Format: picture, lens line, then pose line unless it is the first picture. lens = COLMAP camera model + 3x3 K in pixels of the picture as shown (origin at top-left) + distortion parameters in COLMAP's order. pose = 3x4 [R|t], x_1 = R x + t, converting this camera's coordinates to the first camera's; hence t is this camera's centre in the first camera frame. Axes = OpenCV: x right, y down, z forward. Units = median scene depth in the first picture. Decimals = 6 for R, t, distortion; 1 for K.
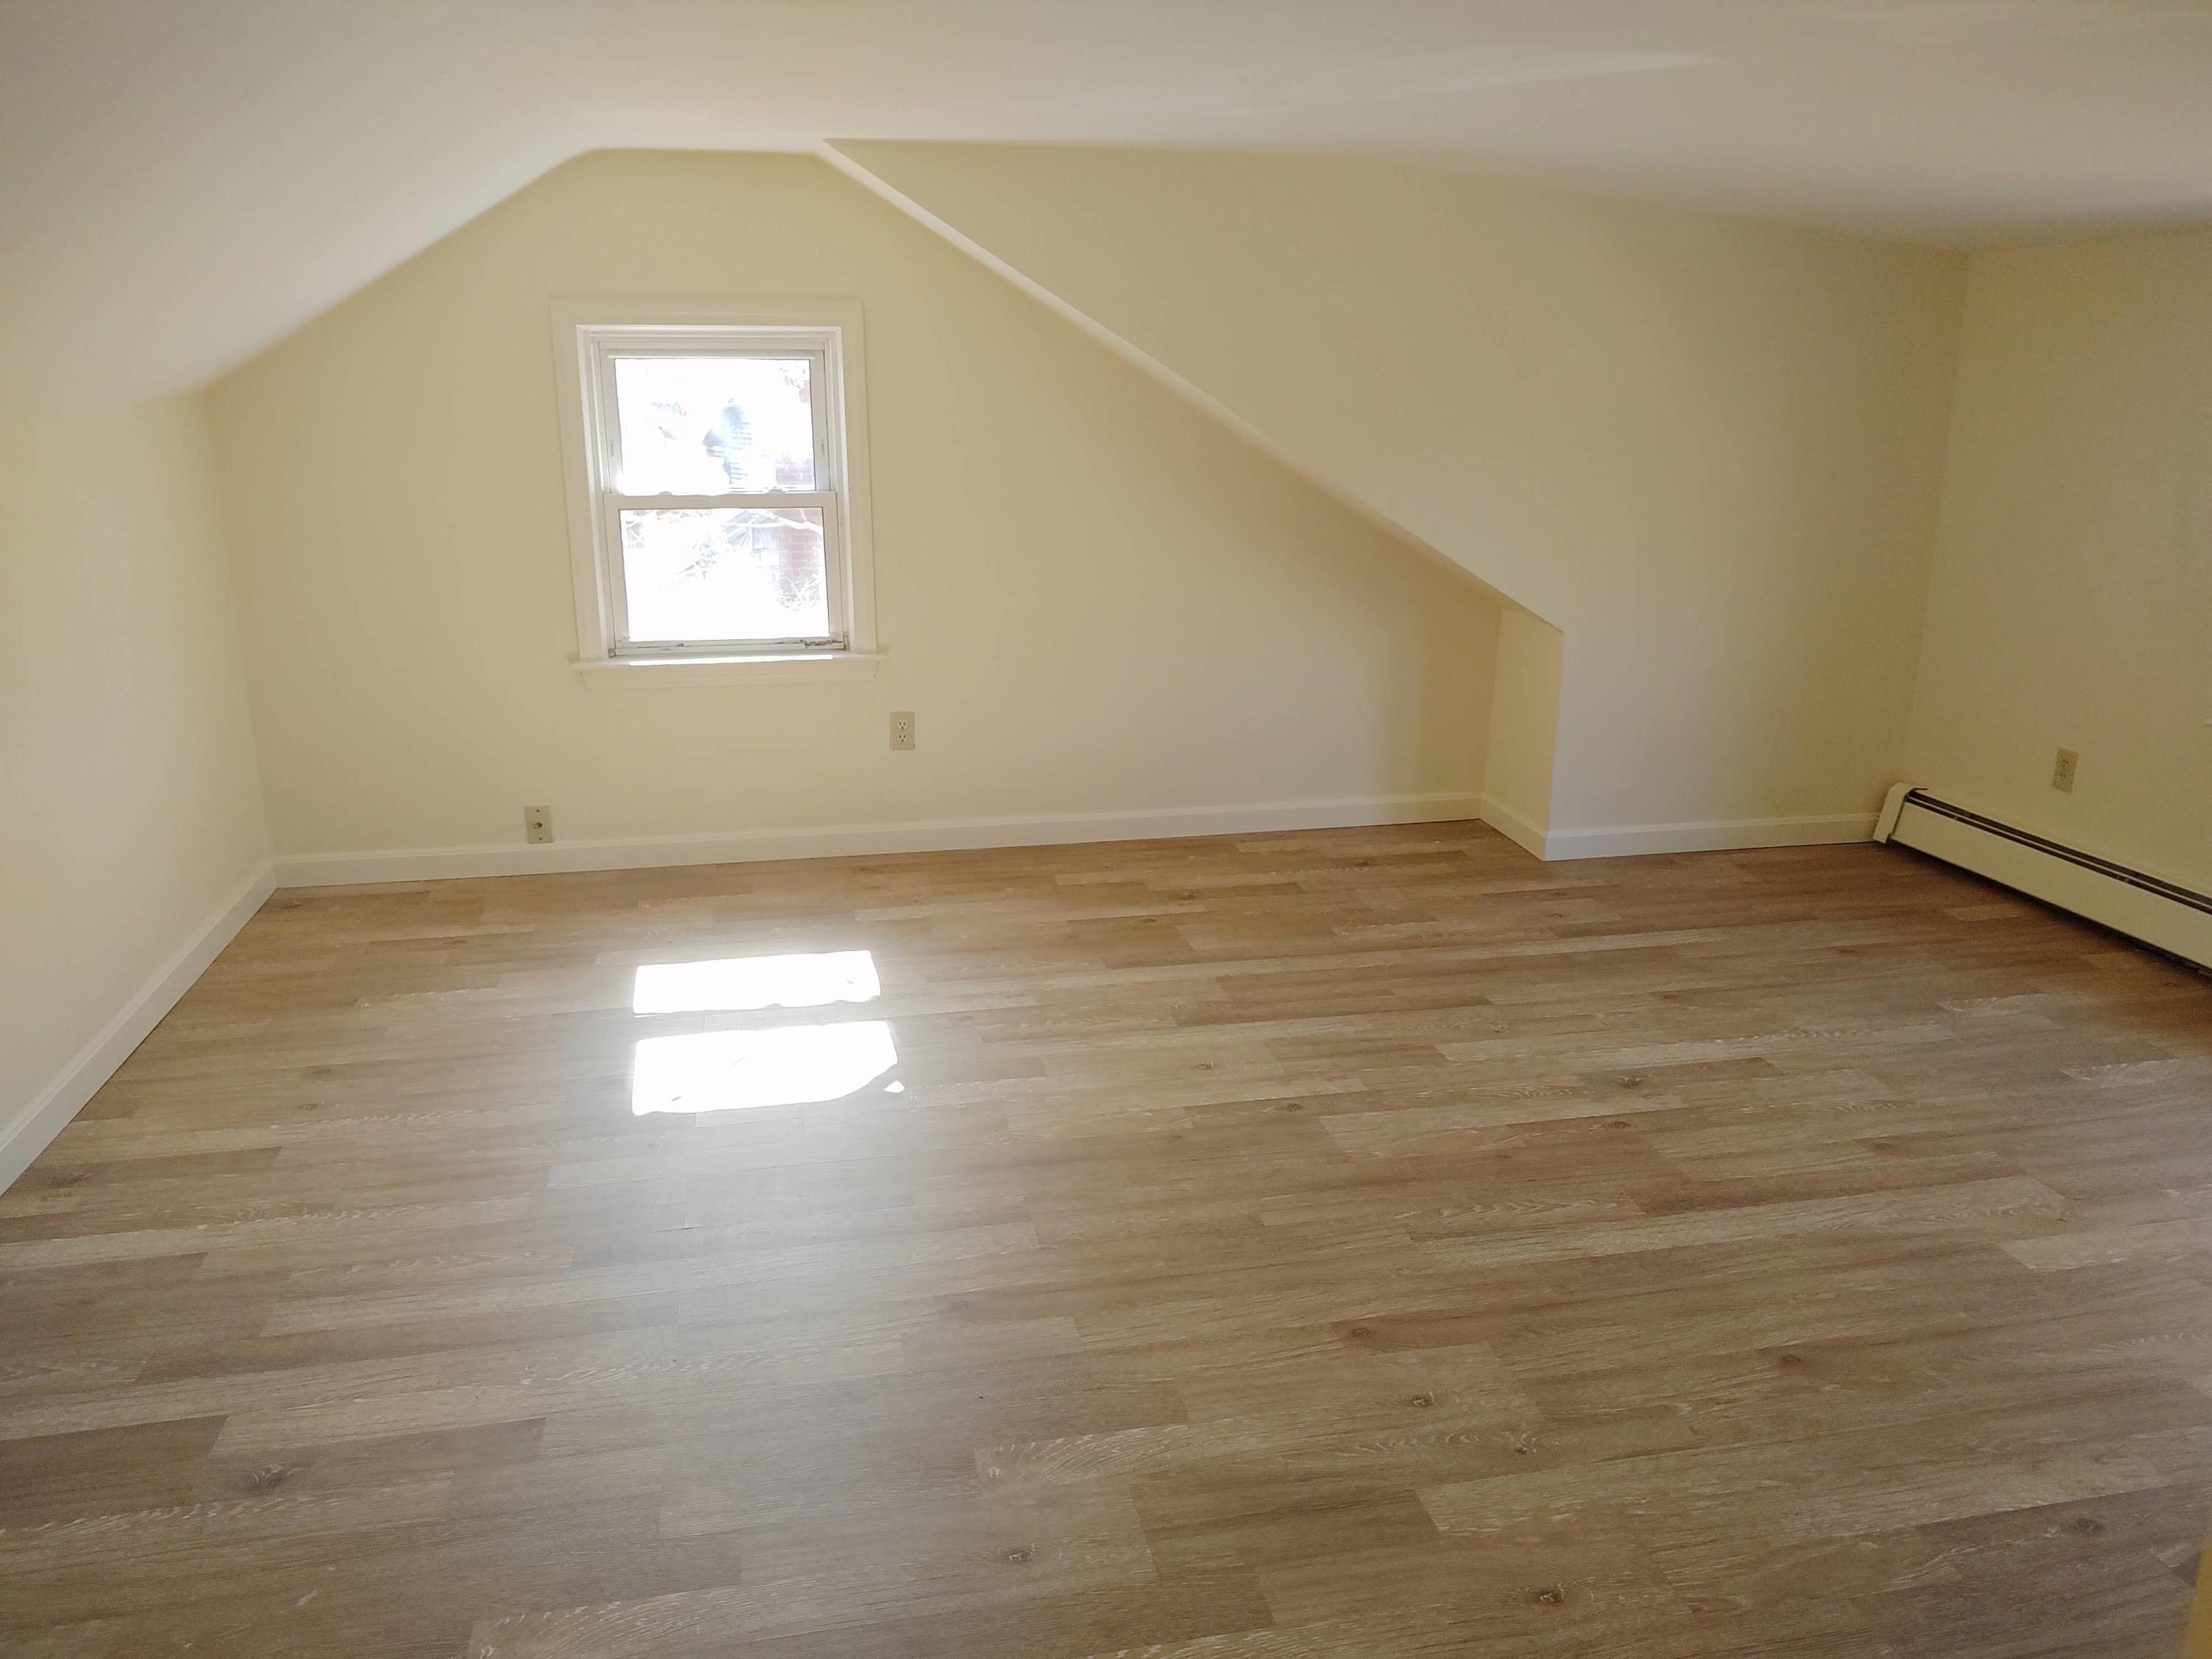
lens RADIAL K [[1714.9, 0, 1100.4], [0, 1714.9, 831.8], [0, 0, 1]] dist [-0.013585, -0.000825]
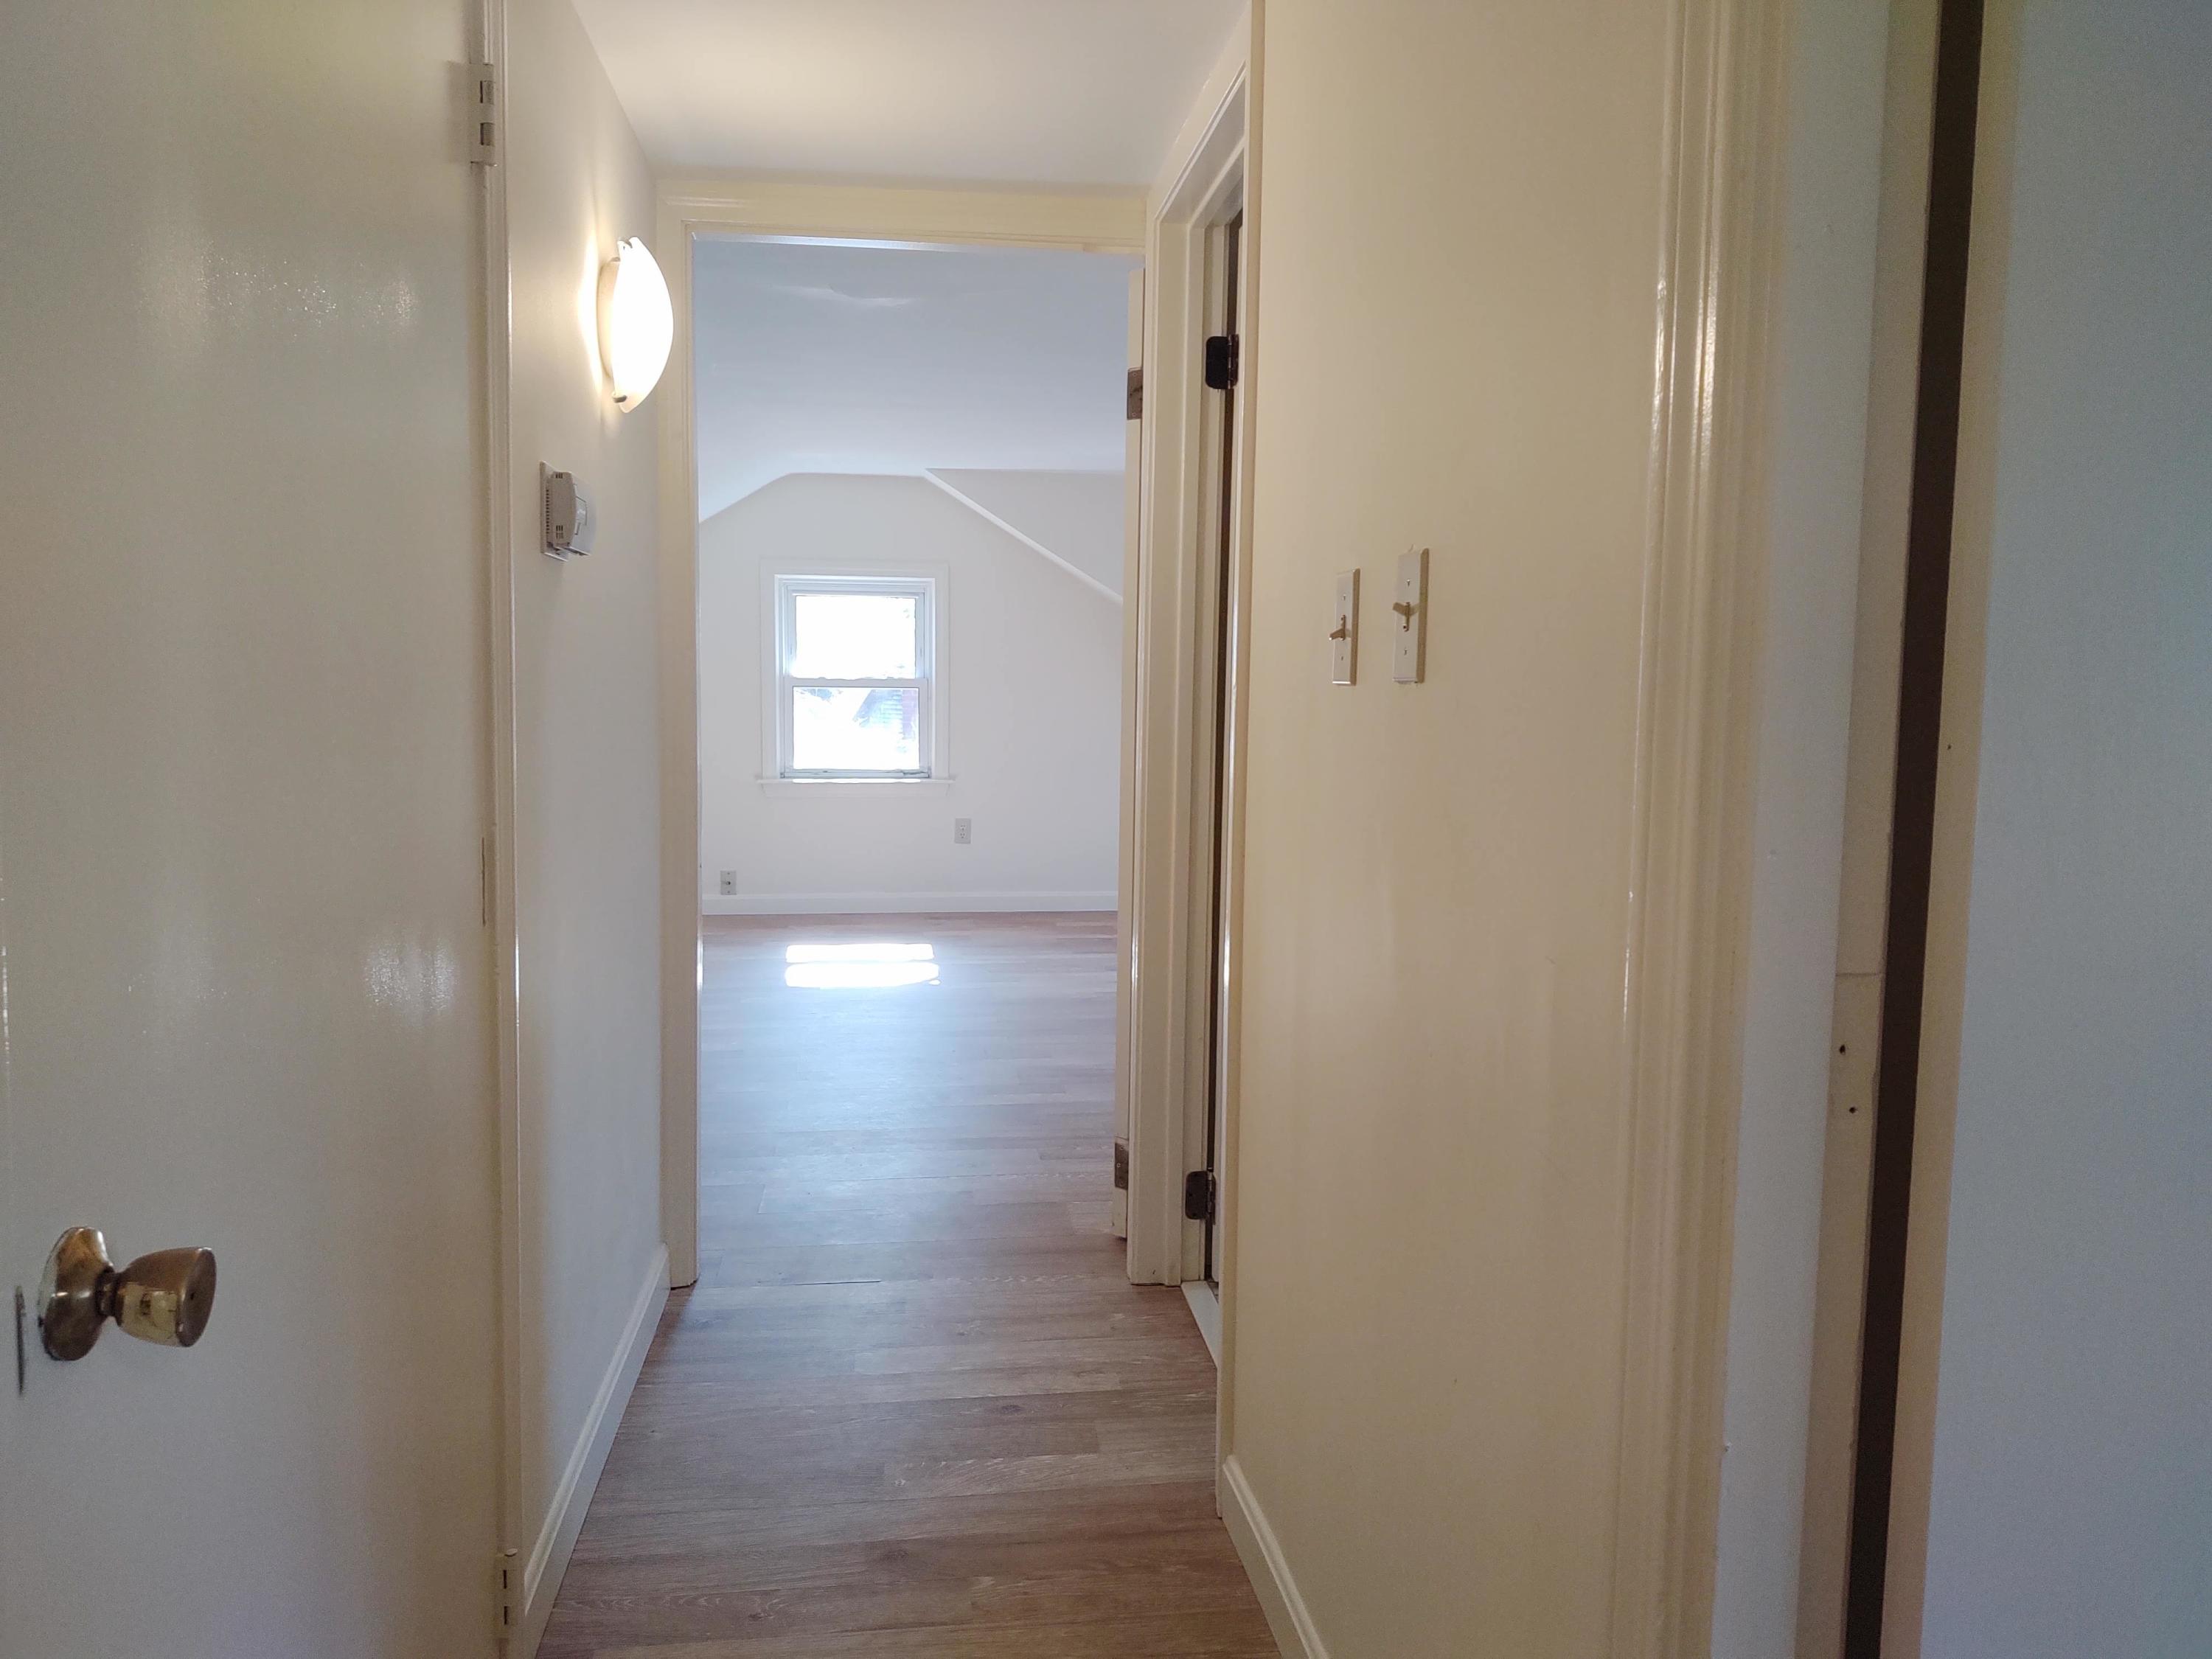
lens RADIAL K [[1714.9, 0, 1111.1], [0, 1714.9, 830.0], [0, 0, 1]] dist [-0.013585, -0.000825]
pose [[0.998255, 0.021979, -0.054807, 0.106841], [-0.031428, 0.983525, -0.178019, 0.218918], [0.049991, 0.179431, 0.982500, -0.535217]]
